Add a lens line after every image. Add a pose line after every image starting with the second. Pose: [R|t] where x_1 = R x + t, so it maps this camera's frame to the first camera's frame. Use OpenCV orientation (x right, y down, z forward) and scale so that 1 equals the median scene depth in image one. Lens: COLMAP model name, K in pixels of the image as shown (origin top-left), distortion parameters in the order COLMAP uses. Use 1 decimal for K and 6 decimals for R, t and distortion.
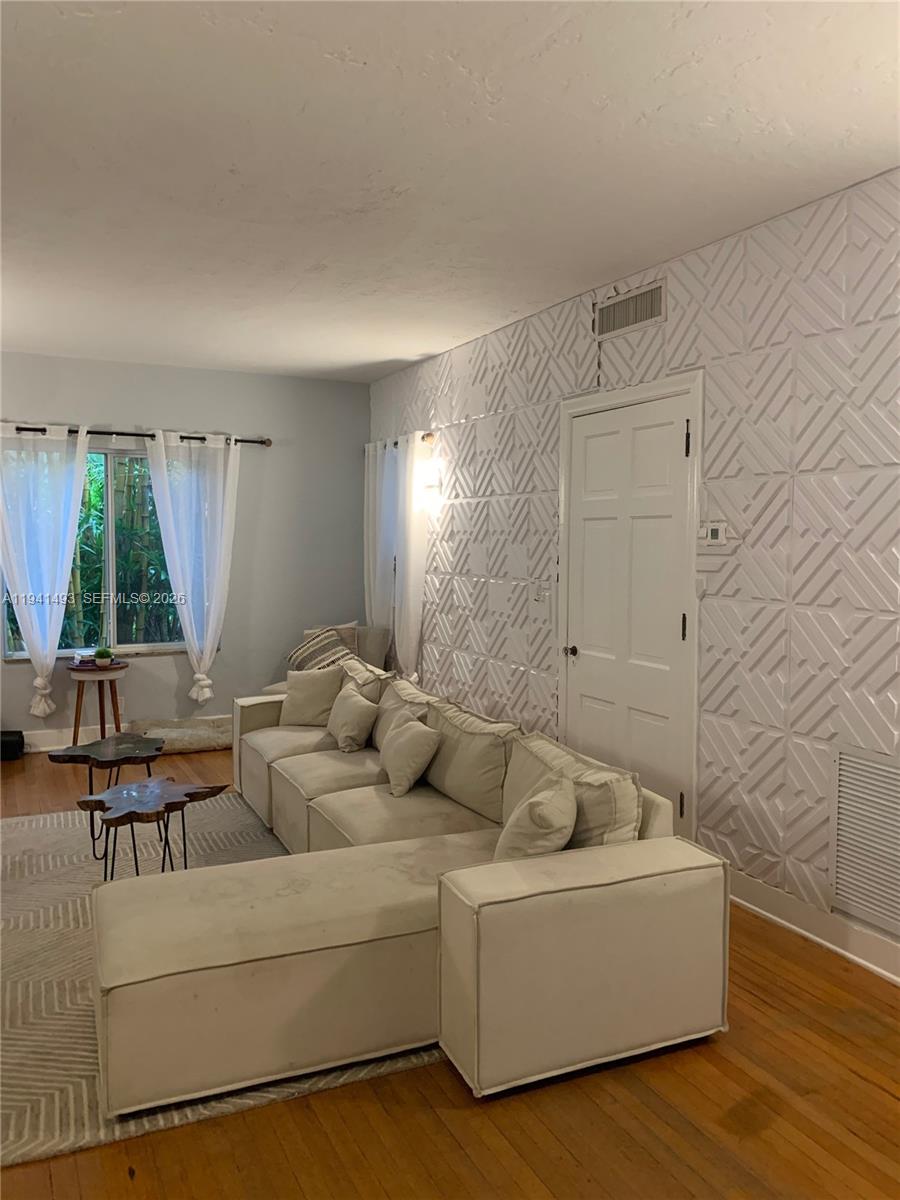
lens RADIAL K [[926.2, 0, 450.2], [0, 926.2, 599.8], [0, 0, 1]] dist [0.026680, -0.011218]
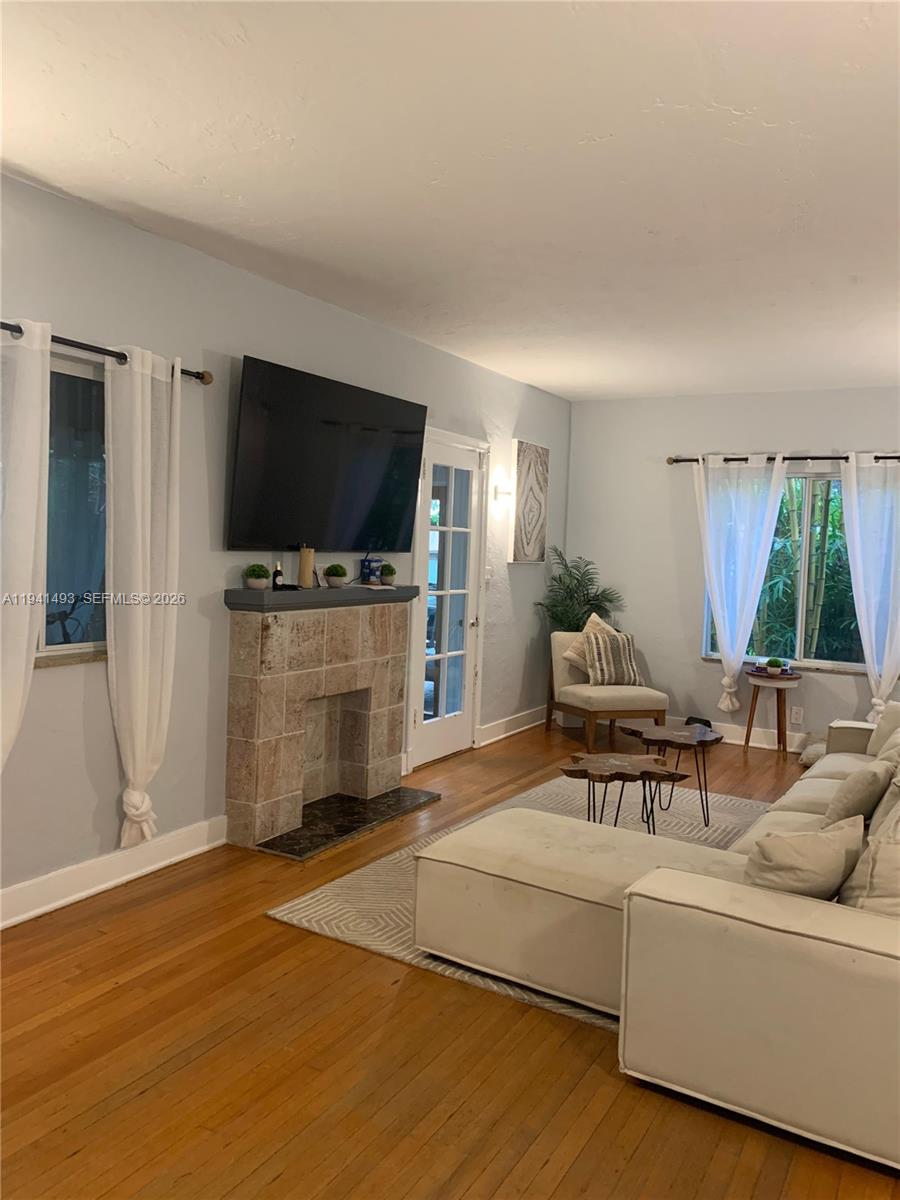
lens RADIAL K [[926.2, 0, 452.5], [0, 926.2, 598.2], [0, 0, 1]] dist [0.026680, -0.011218]
pose [[0.560161, 0.068099, -0.825580, 0.299972], [-0.091361, 0.995614, 0.020135, -0.004441], [0.823330, 0.064147, 0.563926, 0.079295]]
